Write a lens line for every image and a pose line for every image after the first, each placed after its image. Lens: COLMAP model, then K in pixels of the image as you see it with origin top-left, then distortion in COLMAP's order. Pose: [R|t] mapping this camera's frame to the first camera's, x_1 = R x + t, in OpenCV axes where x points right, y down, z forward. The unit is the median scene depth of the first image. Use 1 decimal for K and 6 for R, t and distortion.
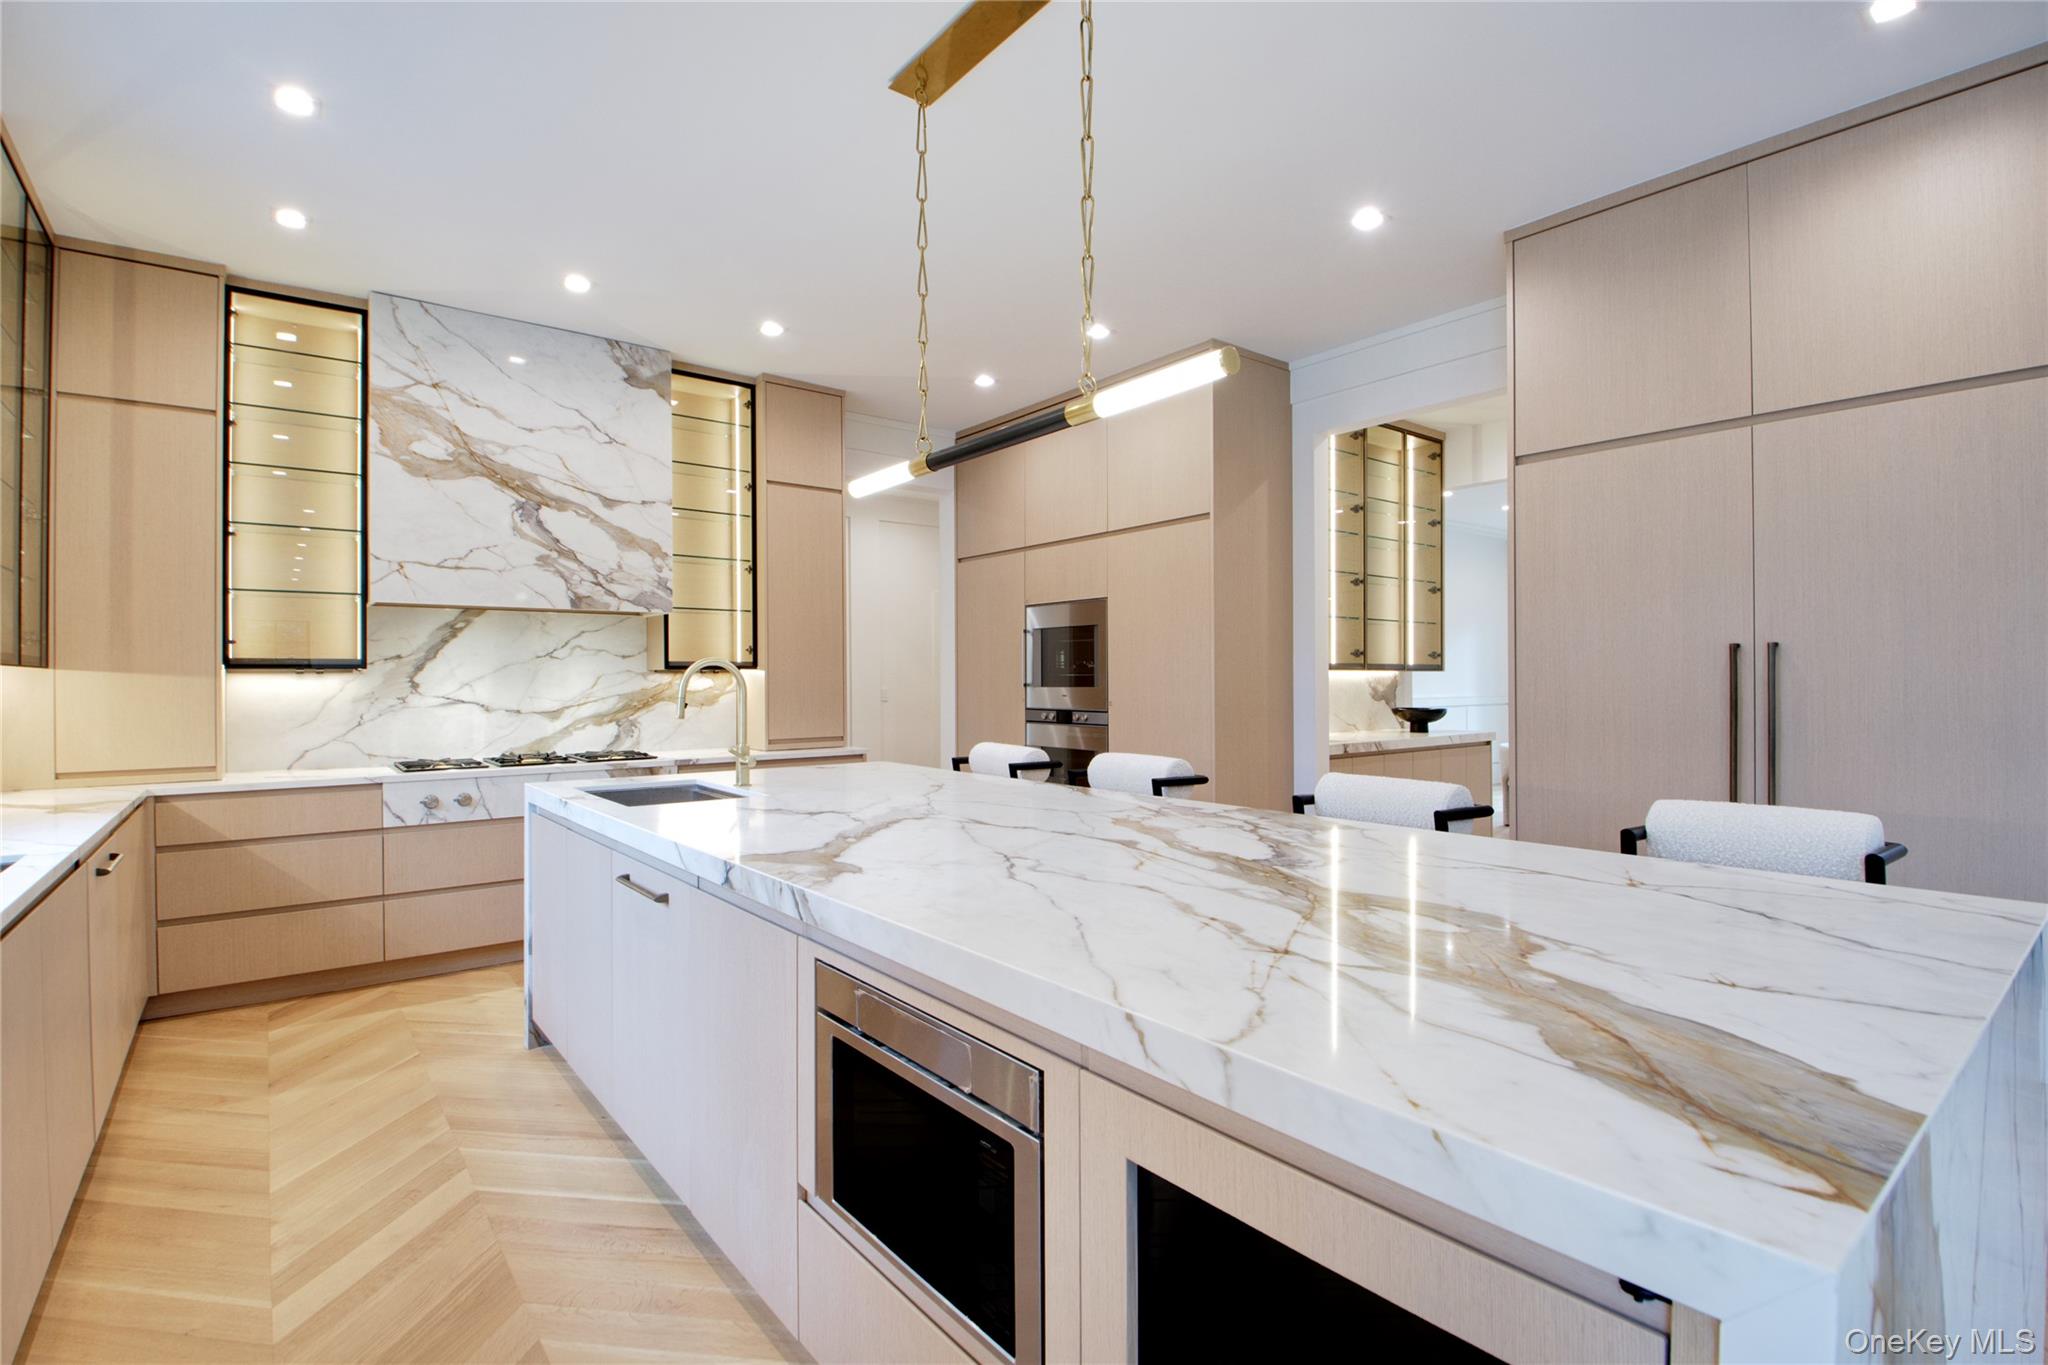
lens RADIAL K [[968.5, 0, 1025.1], [0, 968.5, 674.6], [0, 0, 1]] dist [0.042203, -0.024665]
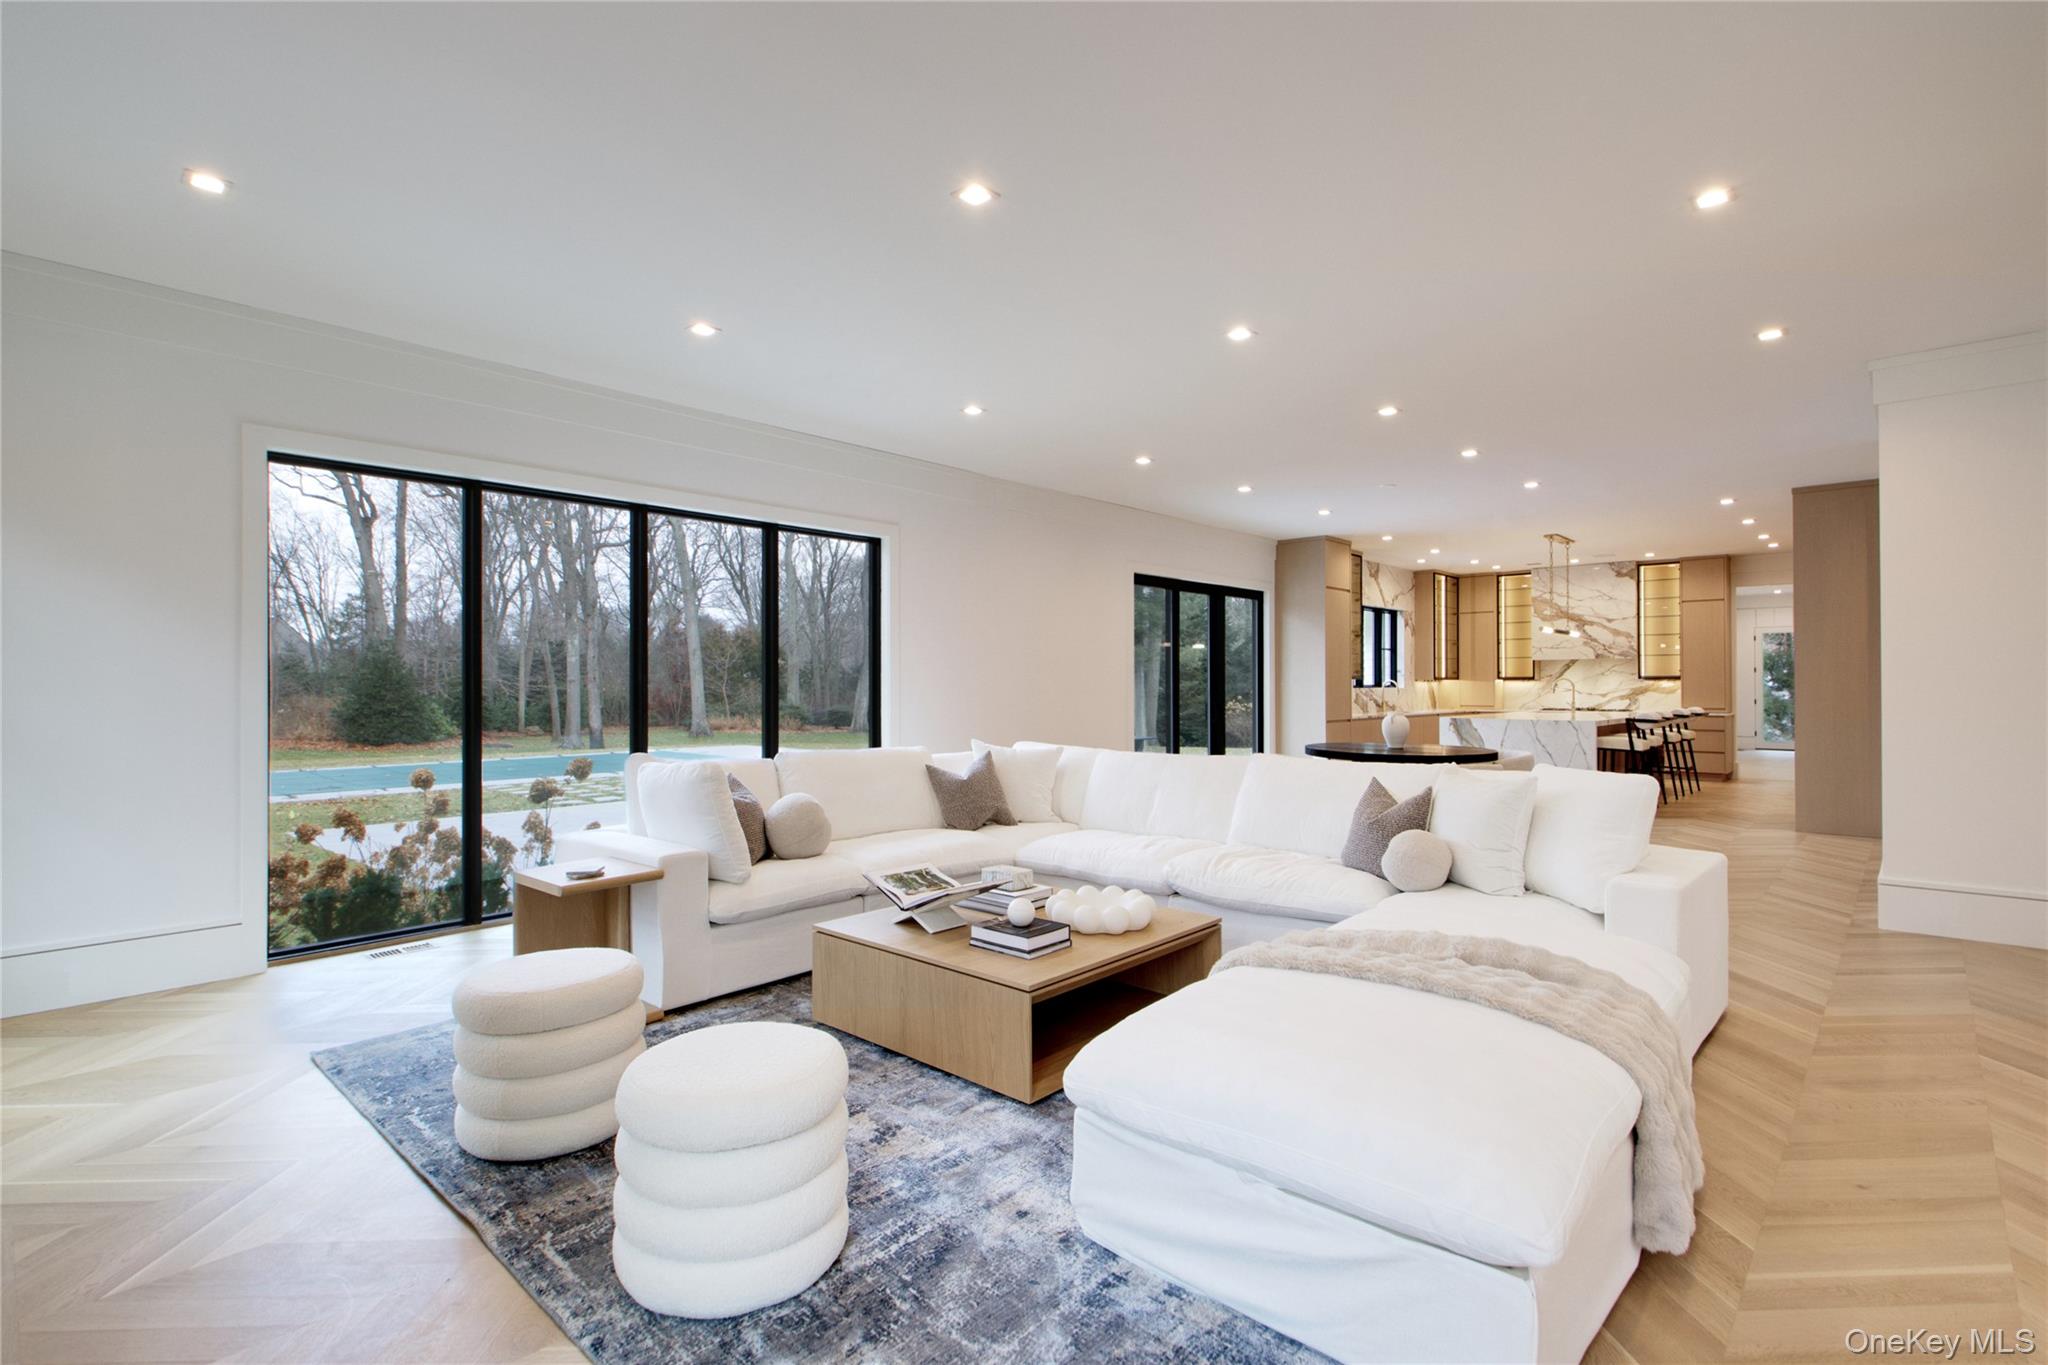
lens RADIAL K [[969.7, 0, 1039.0], [0, 969.7, 673.2], [0, 0, 1]] dist [0.064415, -0.038133]
pose [[0.166827, -0.003198, -0.985981, 2.162147], [0.009088, 0.999957, -0.001706, -0.034114], [0.985944, -0.008676, 0.166849, -1.133627]]
